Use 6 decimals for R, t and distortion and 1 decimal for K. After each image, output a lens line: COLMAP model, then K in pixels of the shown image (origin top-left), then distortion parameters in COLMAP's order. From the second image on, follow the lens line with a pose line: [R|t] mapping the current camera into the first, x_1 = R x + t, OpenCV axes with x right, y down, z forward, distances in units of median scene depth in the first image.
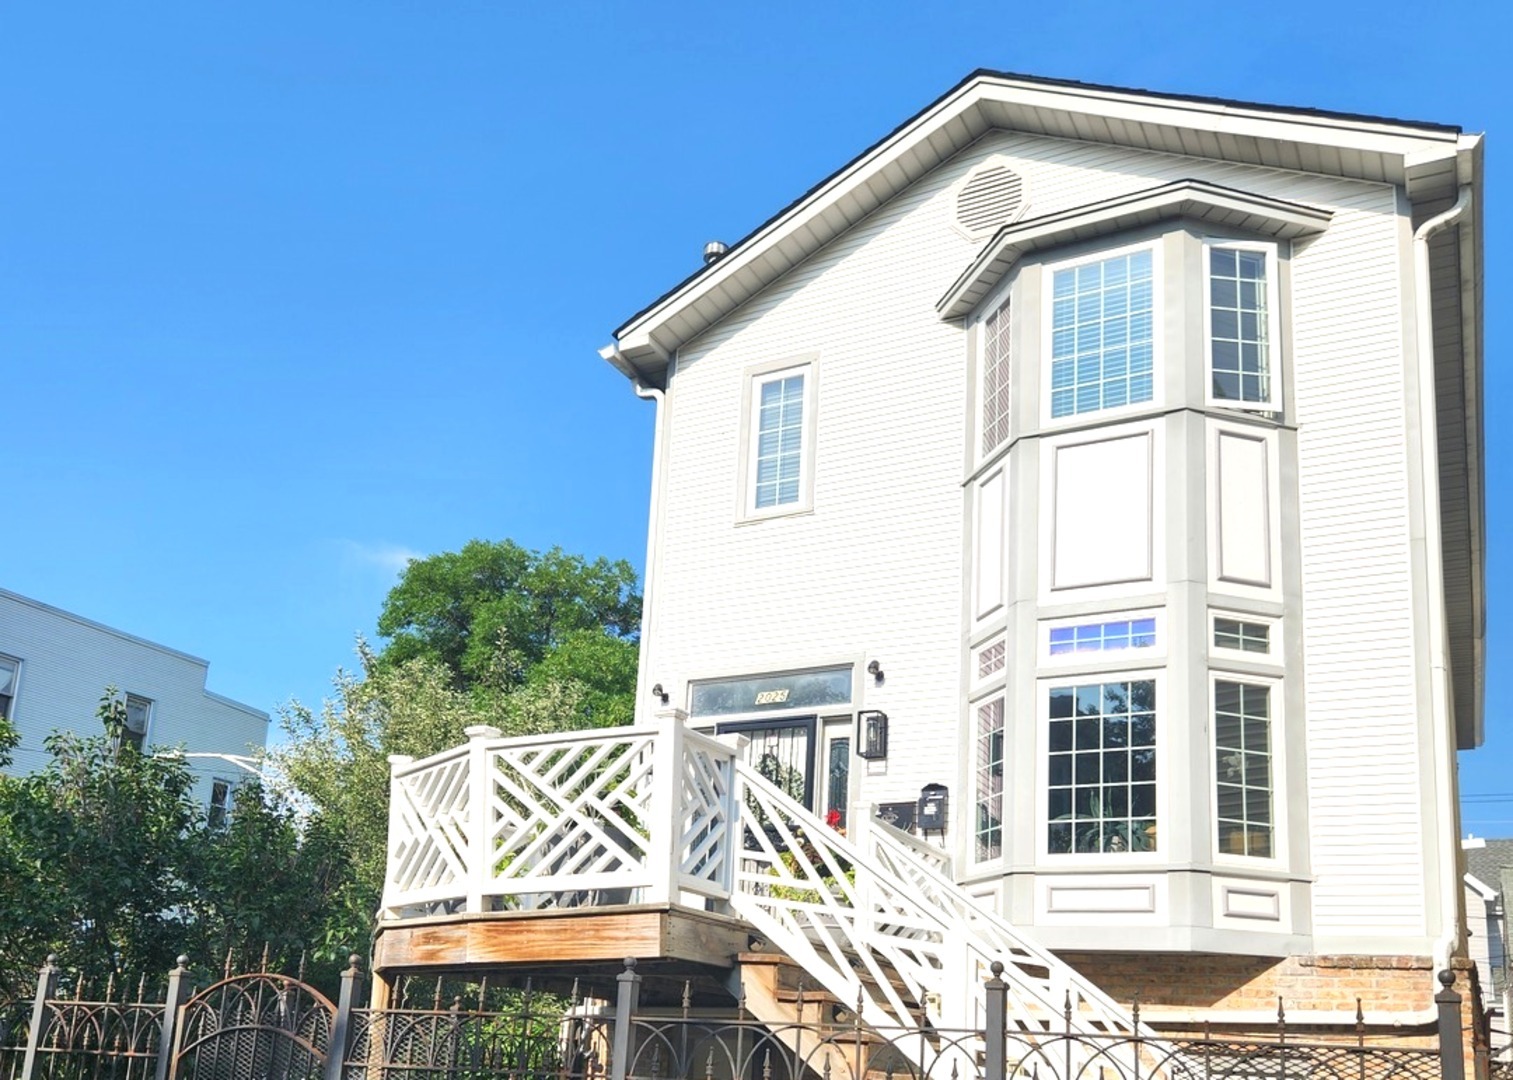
lens RADIAL K [[1369.2, 0, 754.1], [0, 1369.2, 779.3], [0, 0, 1]] dist [0.070249, -0.040328]
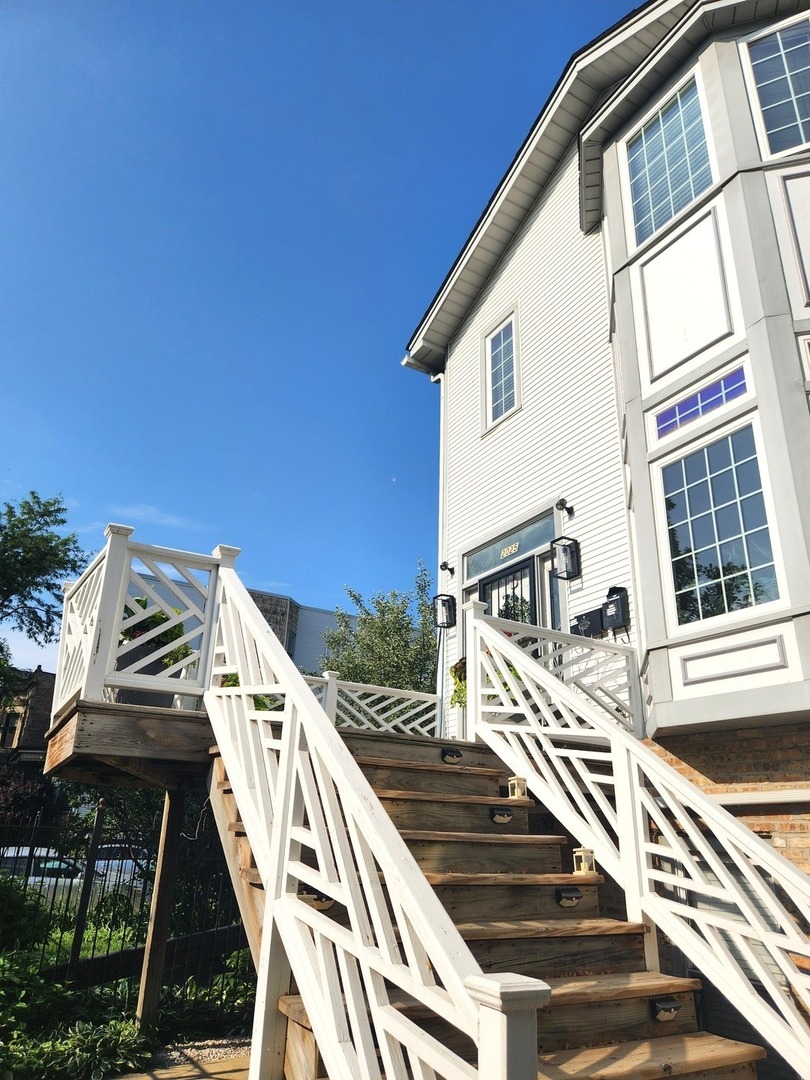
lens RADIAL K [[728.7, 0, 405.8], [0, 728.7, 548.6], [0, 0, 1]] dist [0.053978, -0.008381]
pose [[0.850509, -0.218791, -0.478294, 0.296590], [0.121522, 0.966511, -0.226029, 0.092057], [0.511730, 0.134116, 0.848614, 0.433408]]
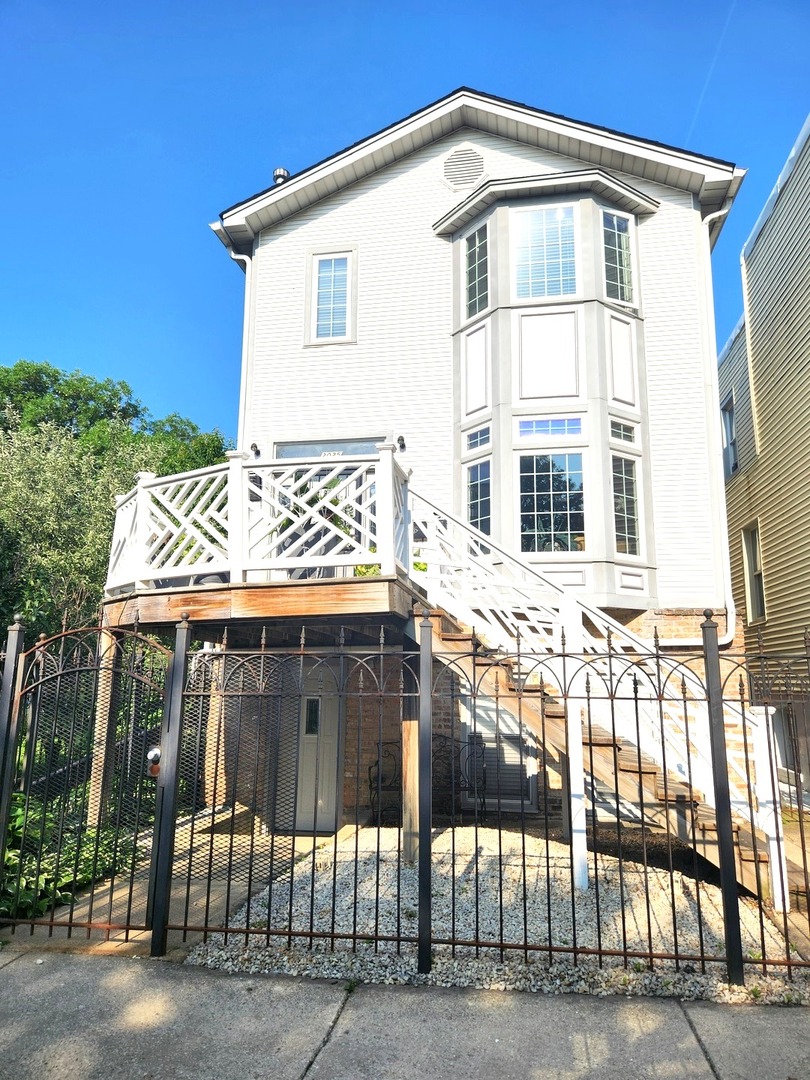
lens RADIAL K [[732.9, 0, 405.6], [0, 732.9, 545.9], [0, 0, 1]] dist [0.051093, -0.015735]
pose [[0.948073, 0.017346, 0.317579, -0.204730], [-0.026763, 0.999321, 0.025314, 0.026209], [-0.316925, -0.032499, 0.947894, 0.170691]]
